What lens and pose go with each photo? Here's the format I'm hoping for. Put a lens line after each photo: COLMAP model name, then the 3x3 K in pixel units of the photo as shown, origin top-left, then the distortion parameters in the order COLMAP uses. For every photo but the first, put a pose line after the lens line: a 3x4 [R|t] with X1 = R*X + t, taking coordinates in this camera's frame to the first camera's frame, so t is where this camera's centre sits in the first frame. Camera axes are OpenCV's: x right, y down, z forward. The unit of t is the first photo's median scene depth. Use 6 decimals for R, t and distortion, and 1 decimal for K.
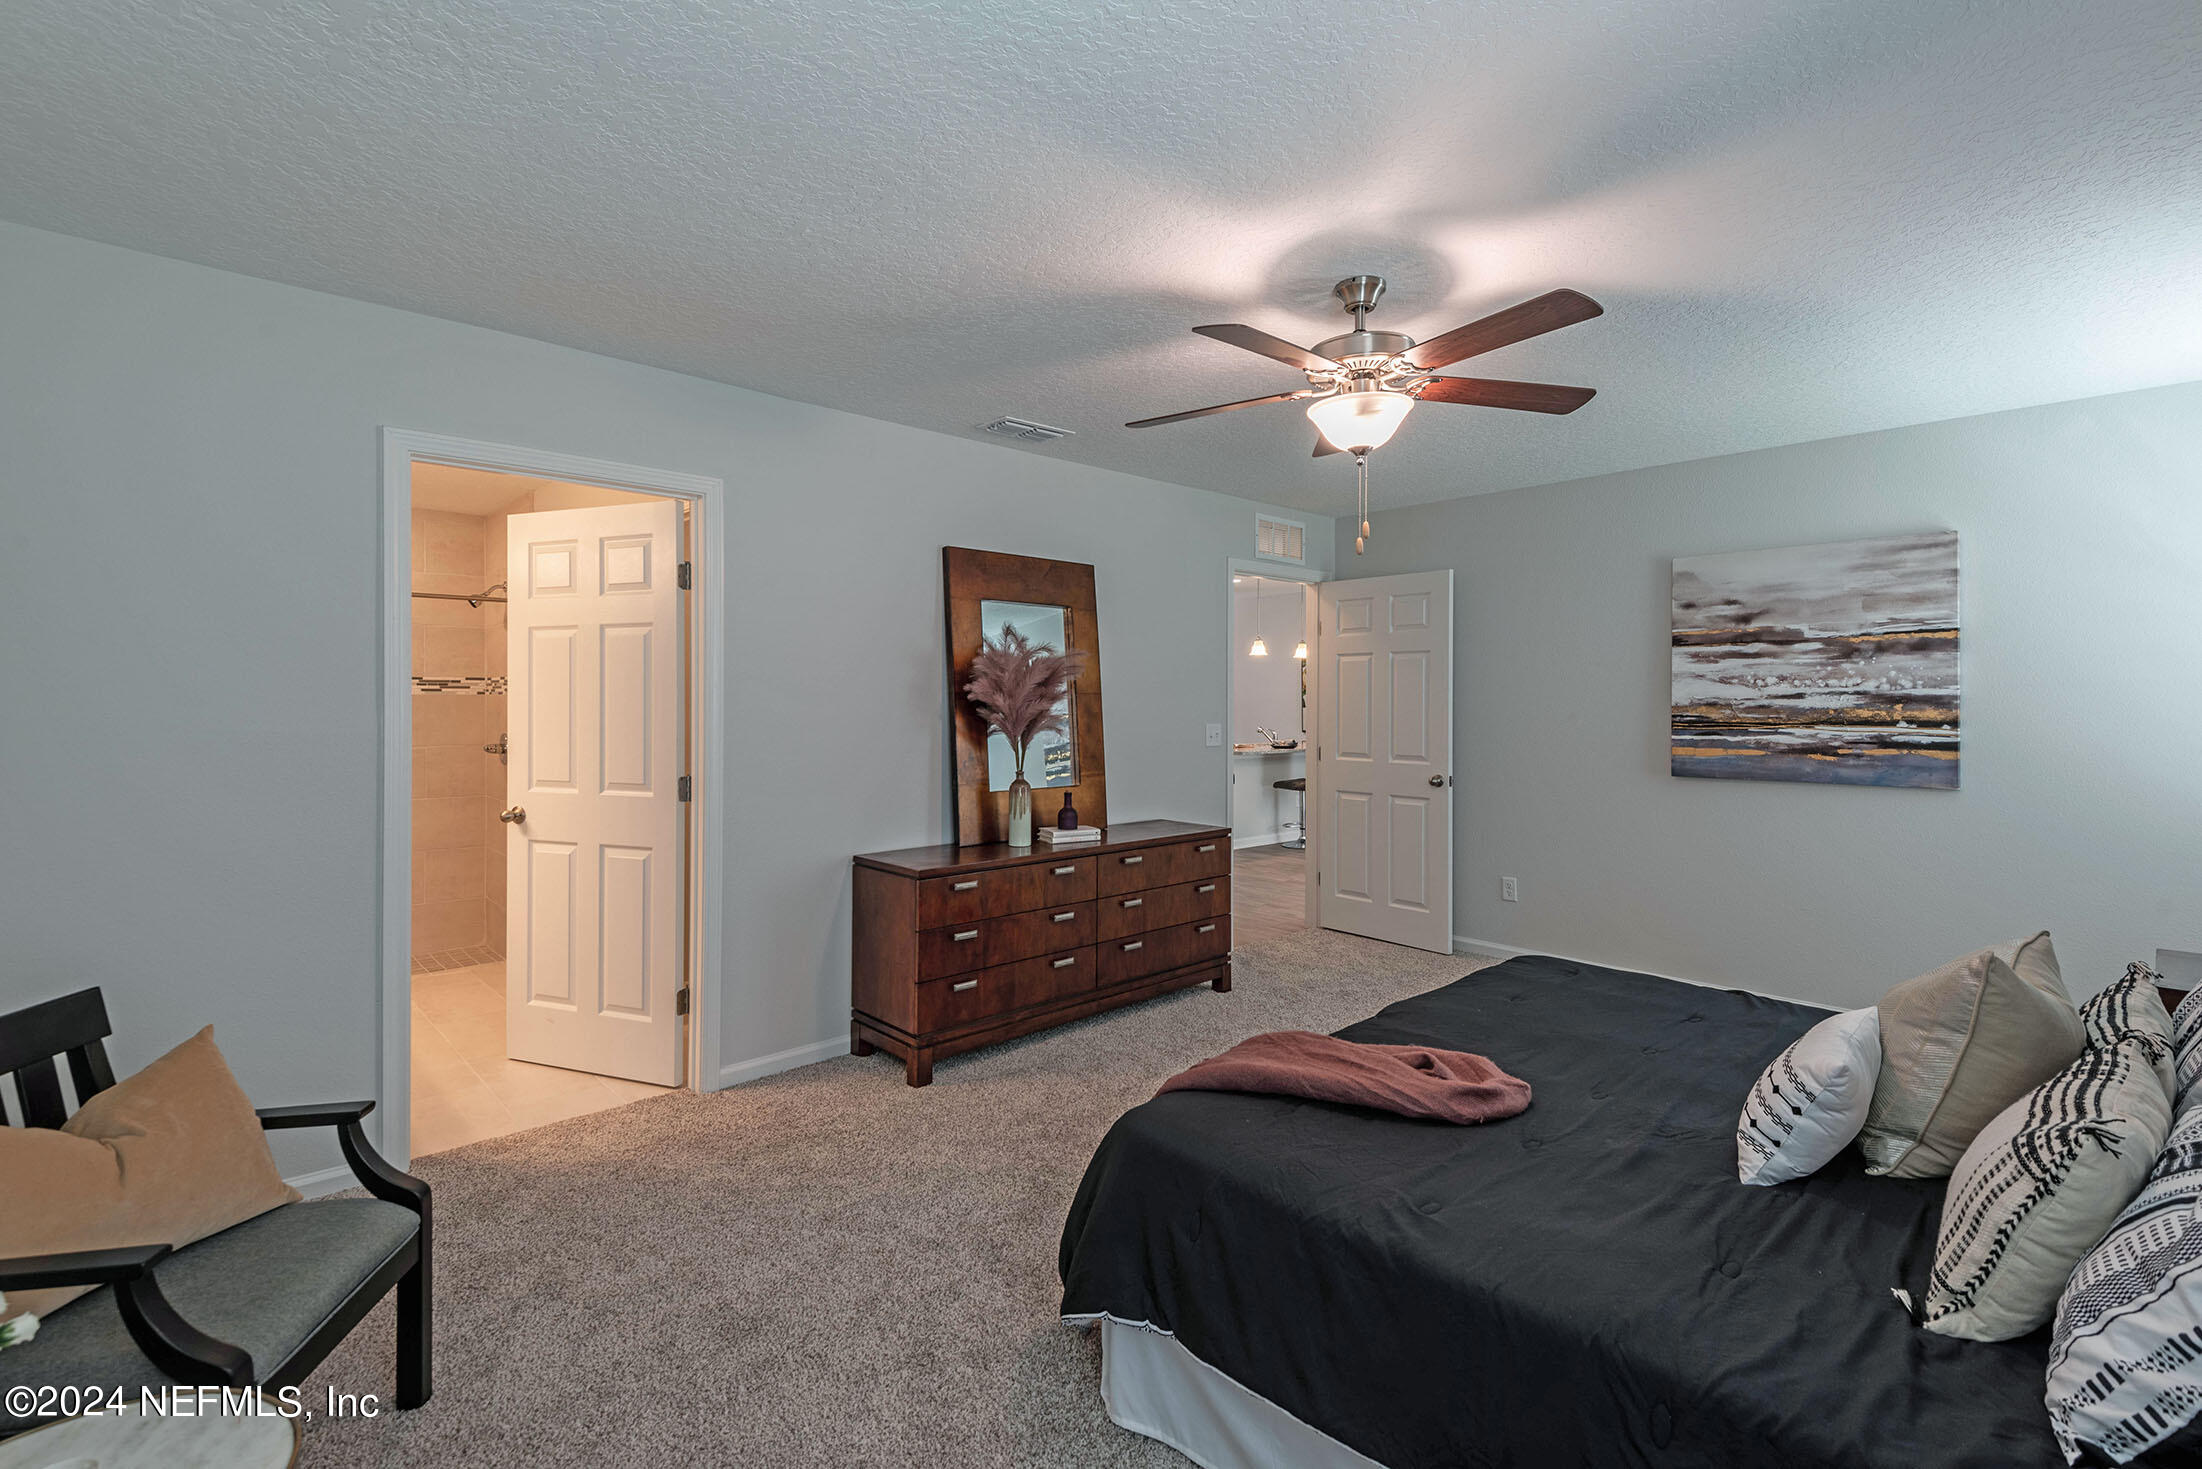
lens RADIAL K [[1005.3, 0, 1103.3], [0, 1005.3, 700.8], [0, 0, 1]] dist [-0.000103, 0.000034]
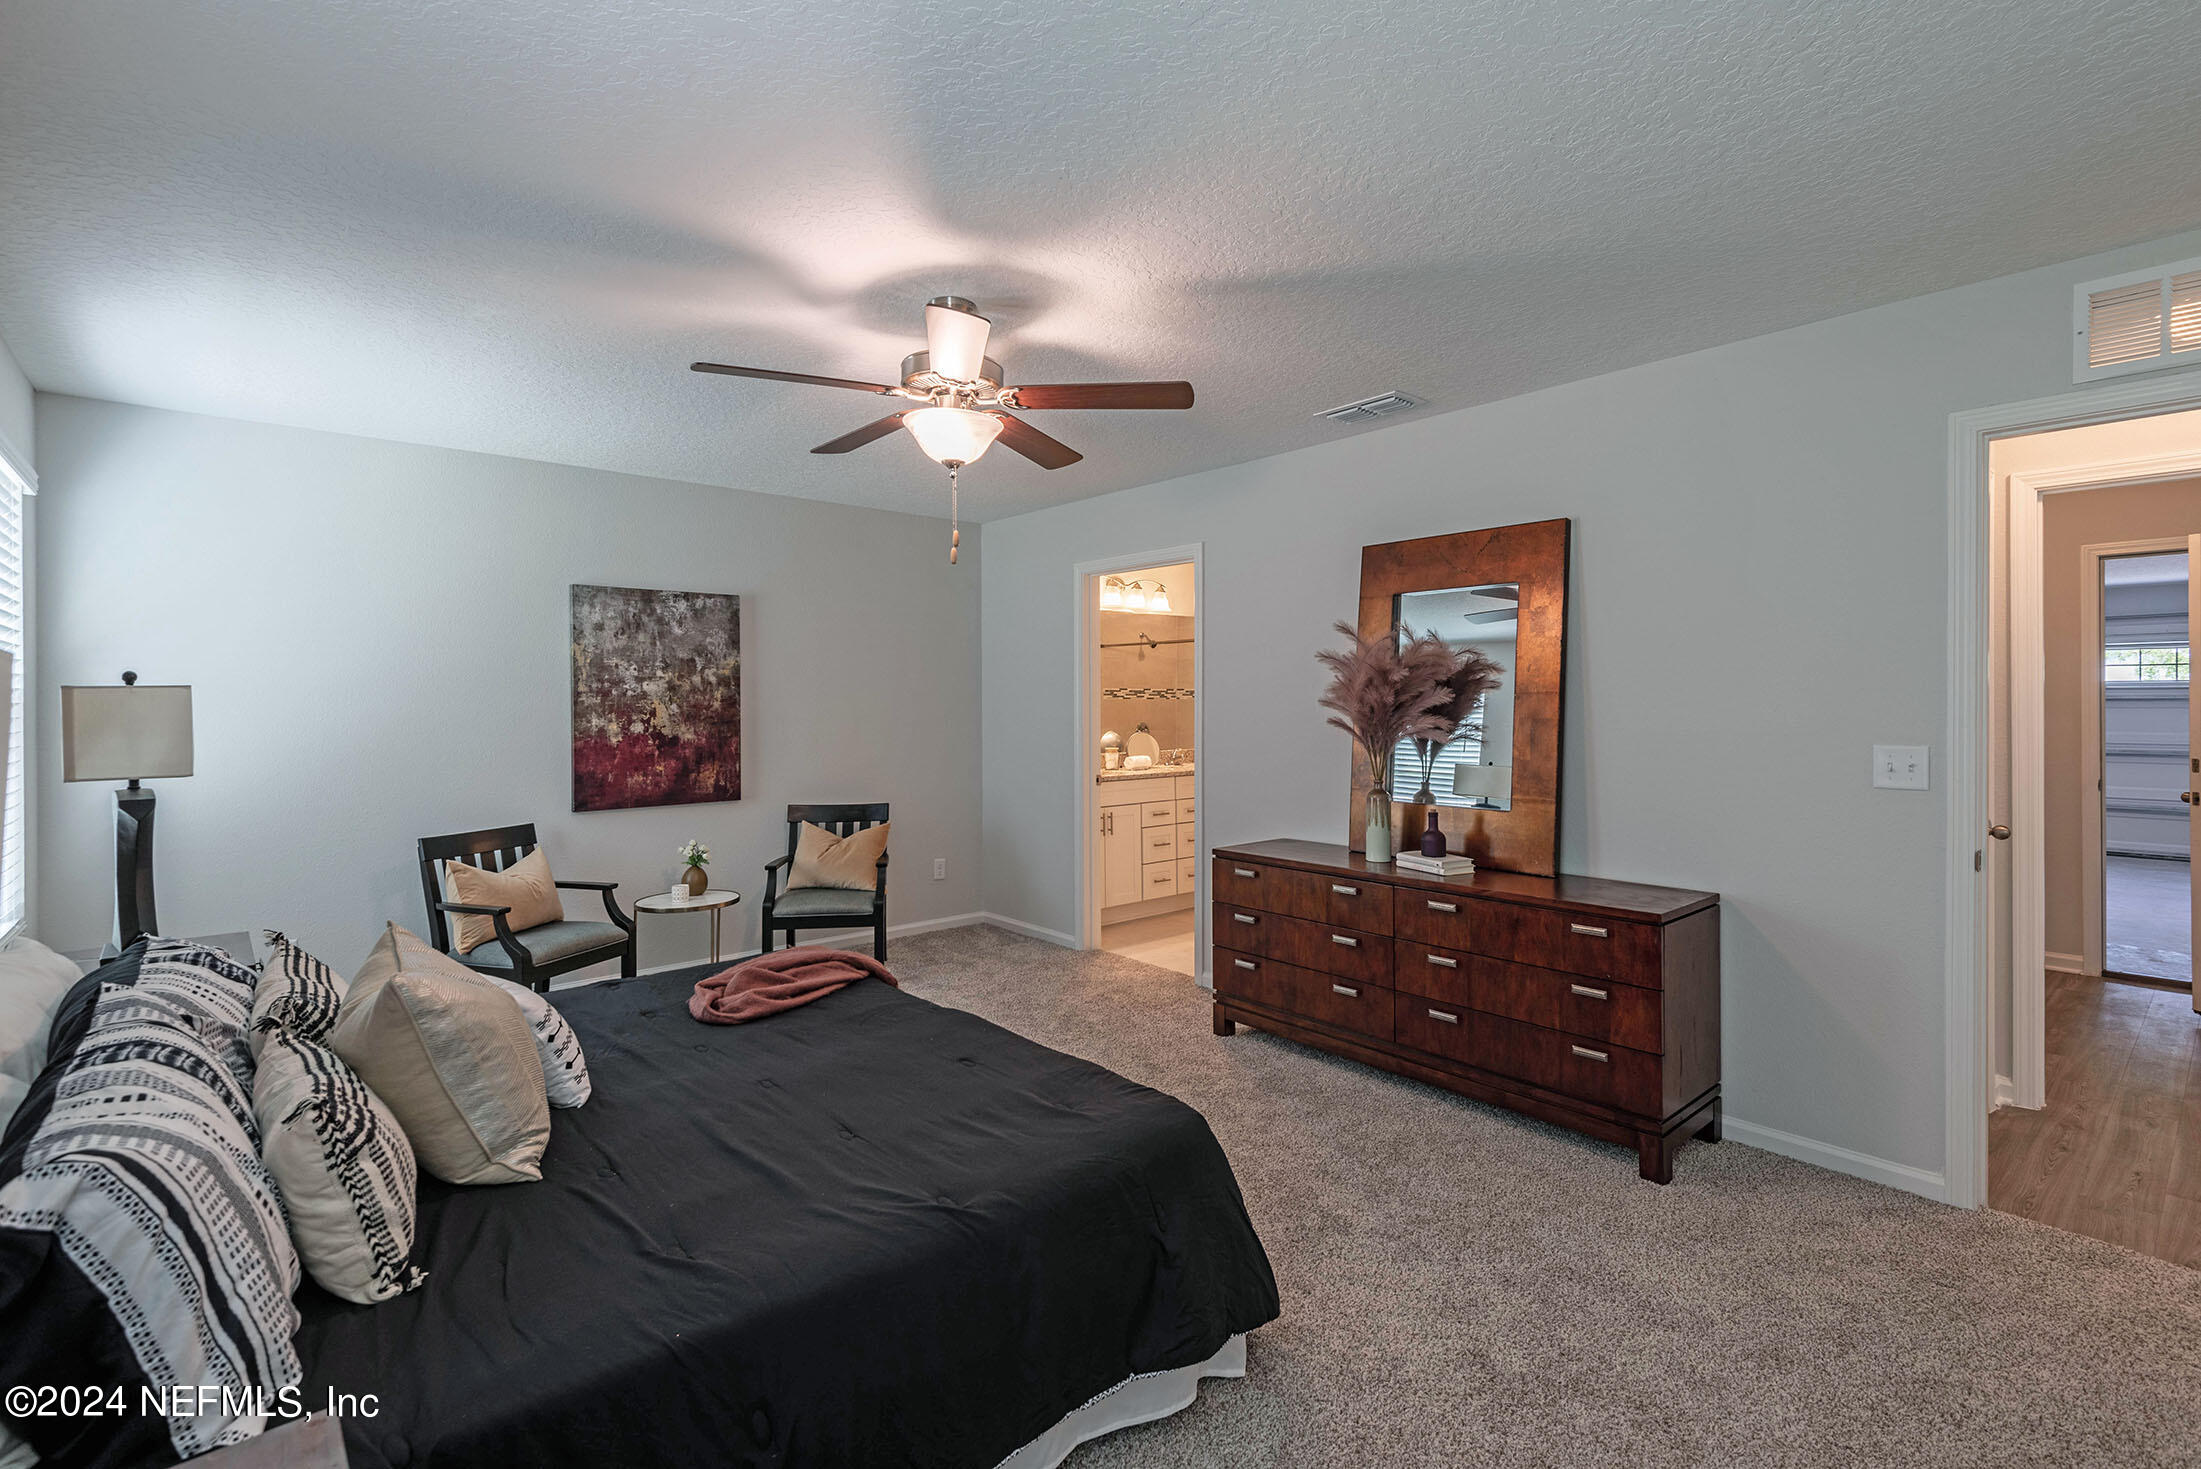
lens RADIAL K [[1004.9, 0, 1102.8], [0, 1004.9, 700.8], [0, 0, 1]] dist [-0.000103, 0.000034]
pose [[-0.044010, -0.000501, -0.999031, 0.822553], [0.002274, 0.999997, -0.000602, -0.001696], [0.999029, -0.002299, -0.044009, 0.768499]]
